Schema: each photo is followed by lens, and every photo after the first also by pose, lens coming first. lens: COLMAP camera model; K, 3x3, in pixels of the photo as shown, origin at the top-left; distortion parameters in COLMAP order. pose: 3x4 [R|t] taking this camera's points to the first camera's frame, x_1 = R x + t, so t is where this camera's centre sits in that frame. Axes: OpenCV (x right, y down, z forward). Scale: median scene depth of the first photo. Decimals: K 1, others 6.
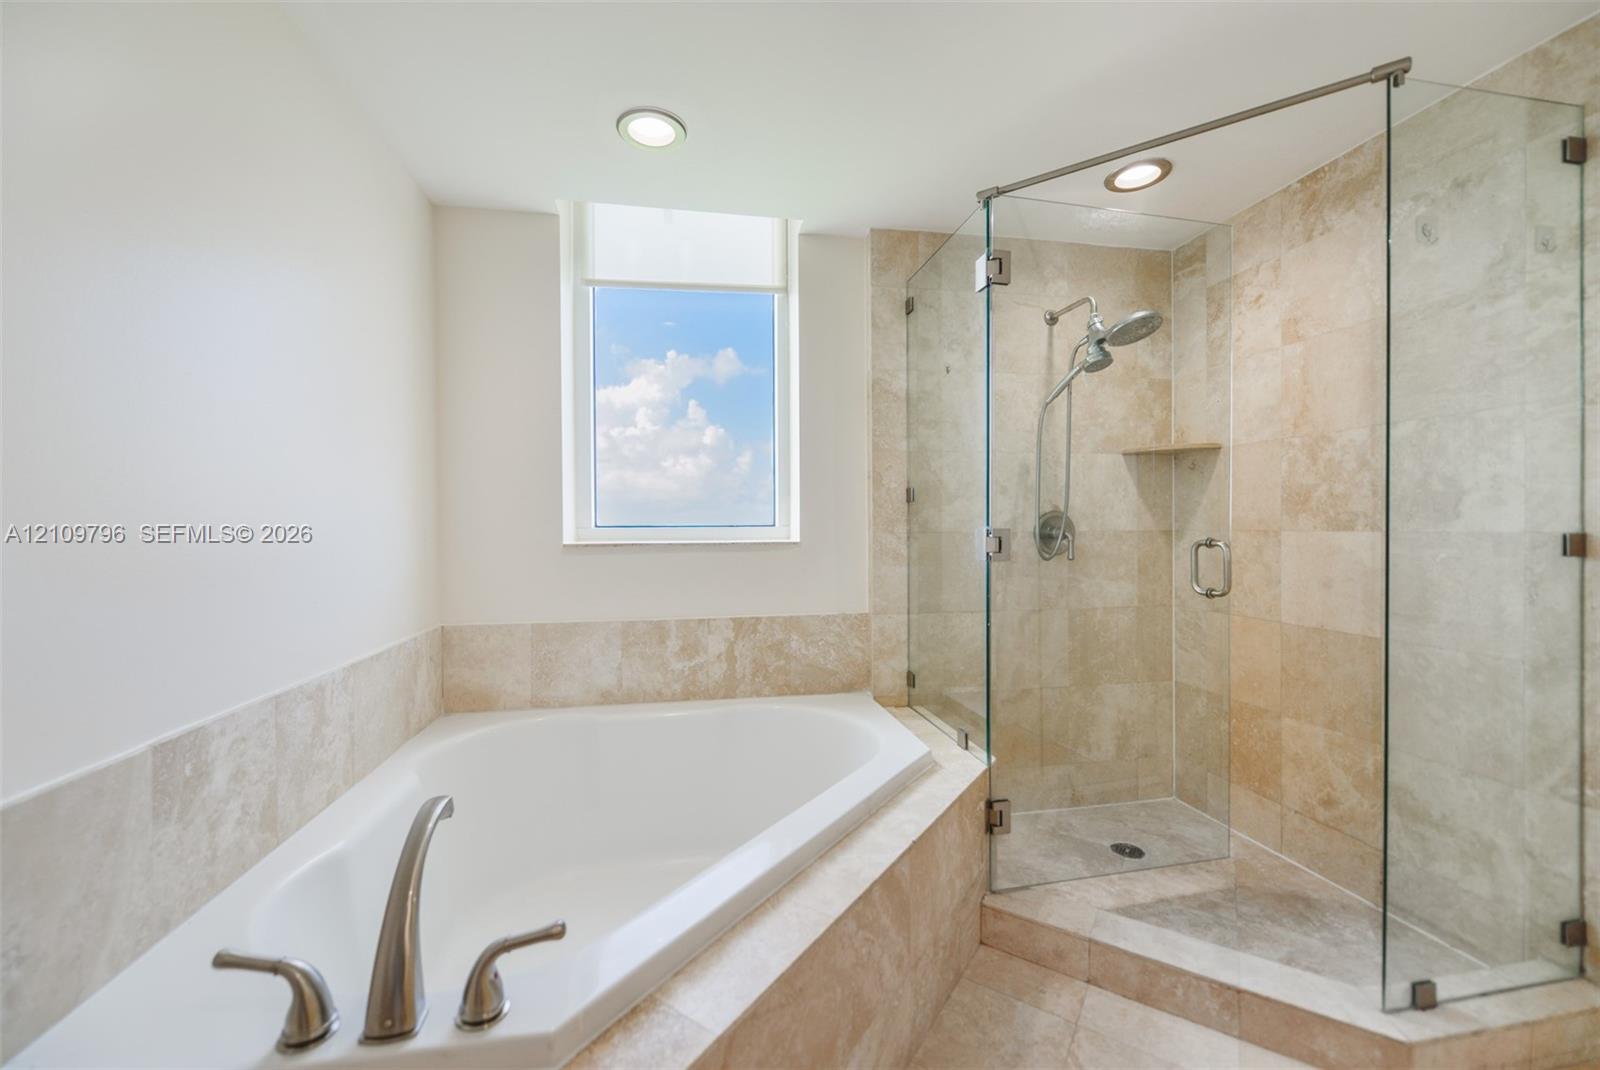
lens RADIAL K [[634.6, 0, 799.7], [0, 634.6, 534.0], [0, 0, 1]] dist [0.002834, -0.002047]
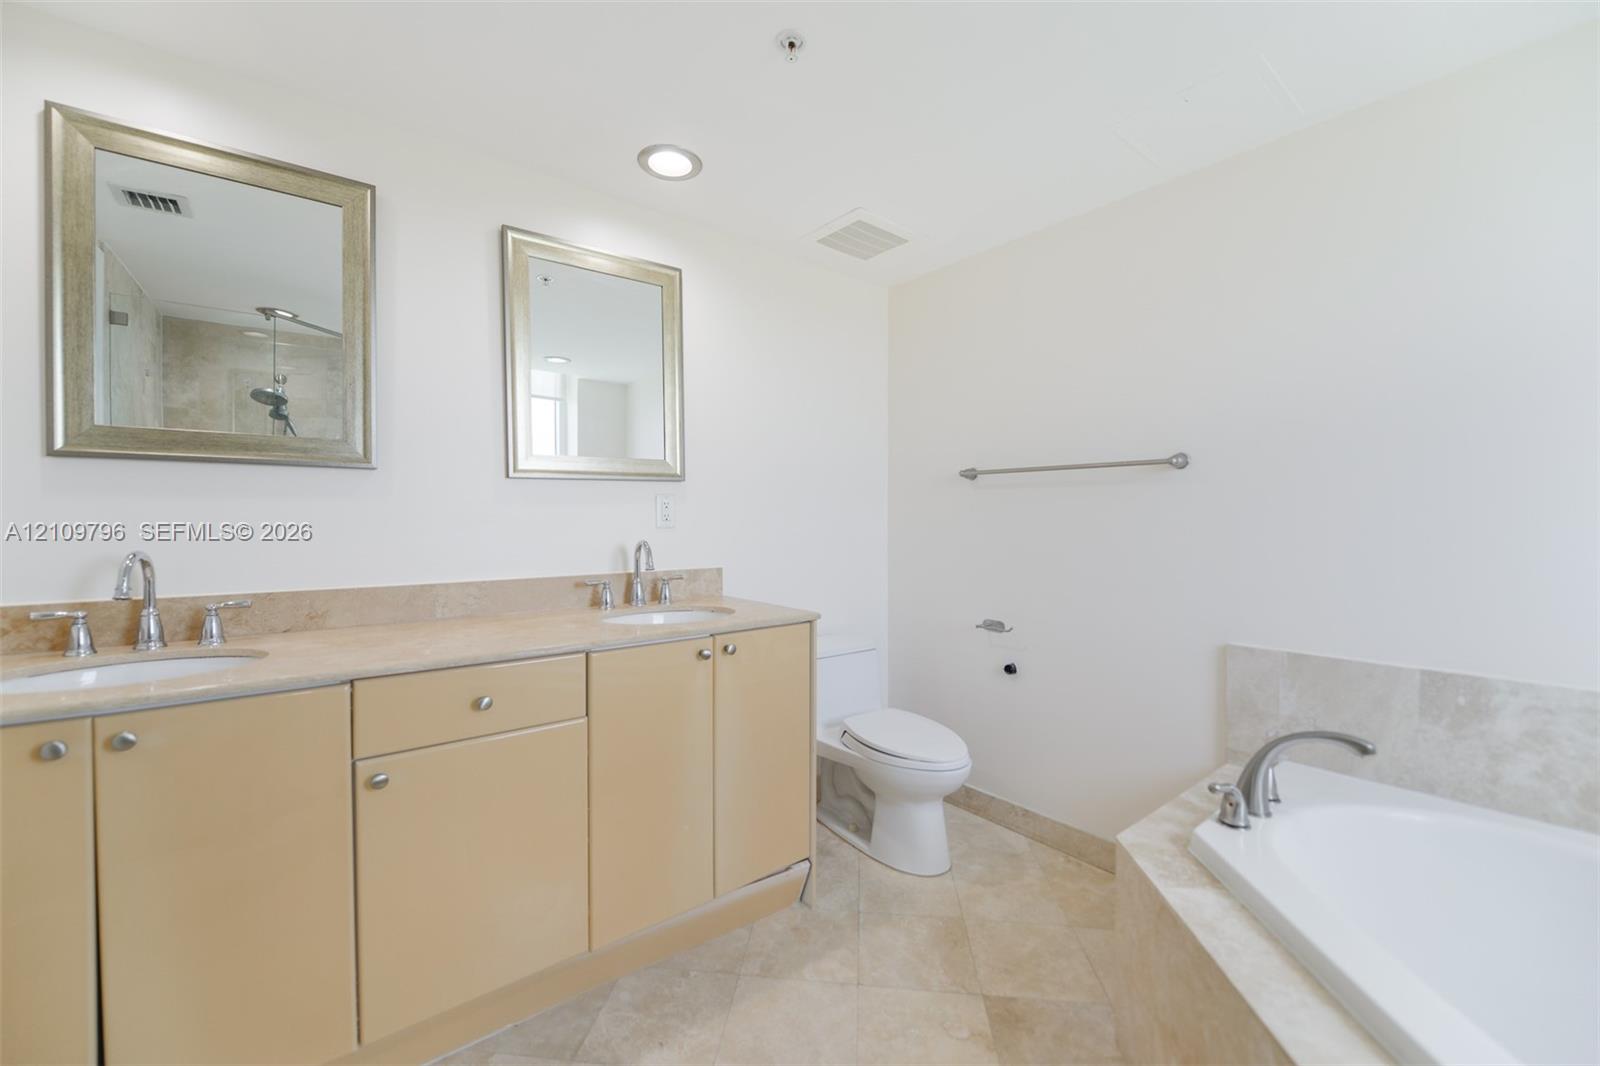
lens RADIAL K [[634.6, 0, 797.9], [0, 634.6, 530.3], [0, 0, 1]] dist [0.002834, -0.002047]
pose [[-0.887576, 0.003009, -0.460652, 1.009433], [-0.005241, 0.999848, 0.016628, -0.033444], [0.460632, 0.017173, -0.887425, 1.517502]]
